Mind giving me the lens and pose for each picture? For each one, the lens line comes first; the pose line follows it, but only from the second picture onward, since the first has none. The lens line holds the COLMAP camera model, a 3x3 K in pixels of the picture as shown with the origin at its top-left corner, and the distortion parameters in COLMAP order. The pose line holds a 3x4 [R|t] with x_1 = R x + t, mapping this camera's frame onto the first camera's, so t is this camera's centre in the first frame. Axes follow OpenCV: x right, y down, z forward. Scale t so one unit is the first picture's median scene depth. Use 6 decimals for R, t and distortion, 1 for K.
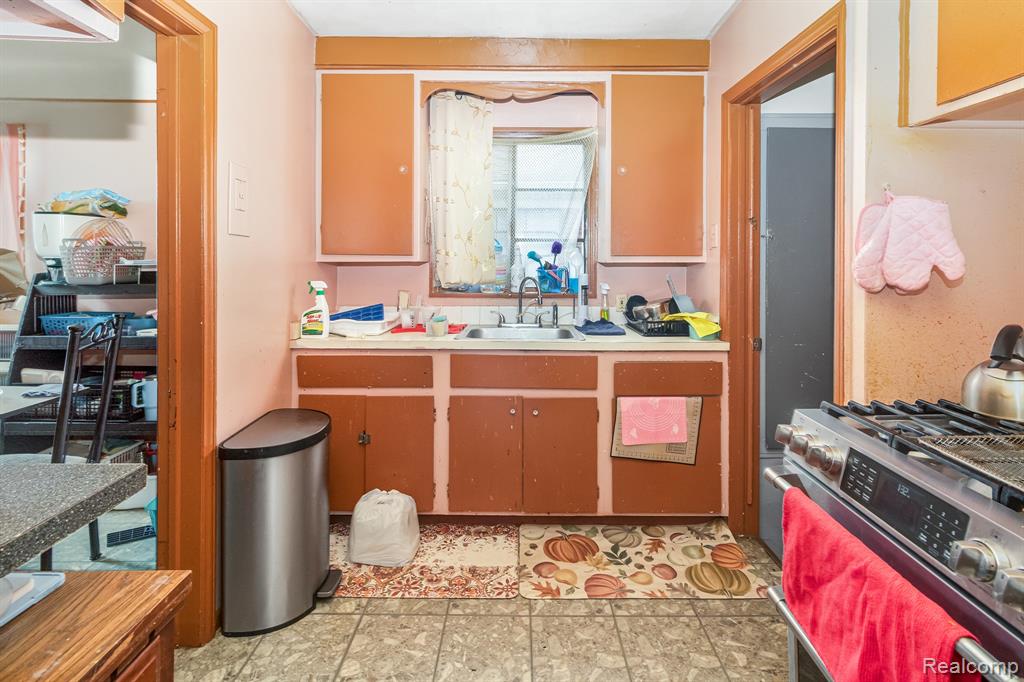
lens RADIAL K [[472.7, 0, 514.6], [0, 472.7, 336.1], [0, 0, 1]] dist [0.003829, 0.000215]
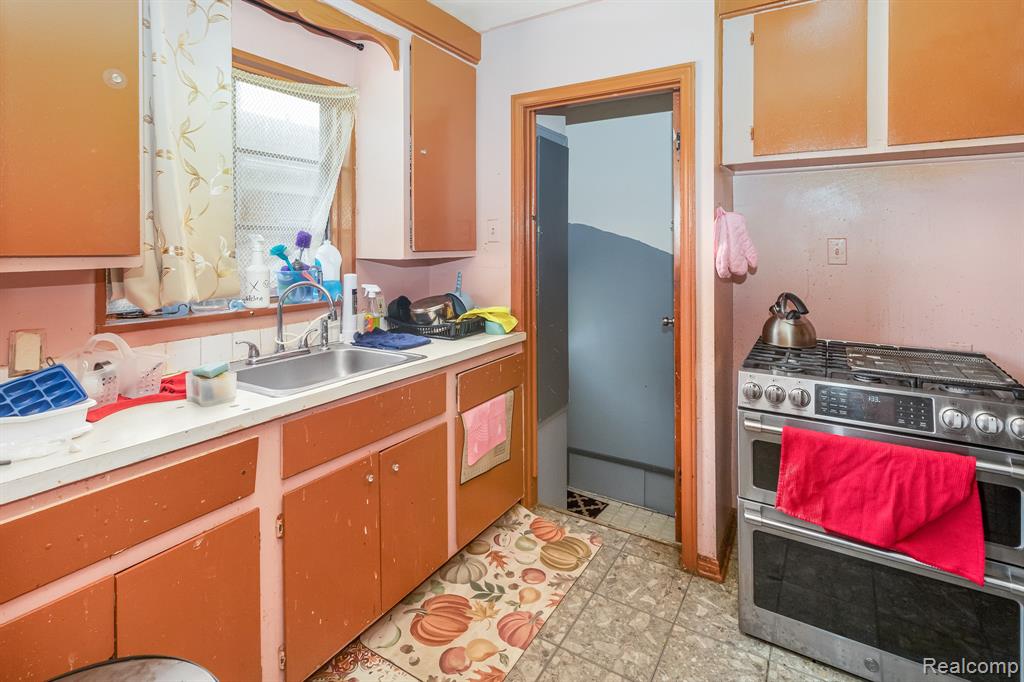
lens RADIAL K [[500.9, 0, 508.6], [0, 500.9, 308.6], [0, 0, 1]] dist [0.002148, 0.000749]
pose [[0.531331, -0.110923, 0.839871, -0.492071], [0.138831, 0.989389, 0.042841, -0.090170], [-0.835711, 0.093837, 0.541093, 0.422680]]
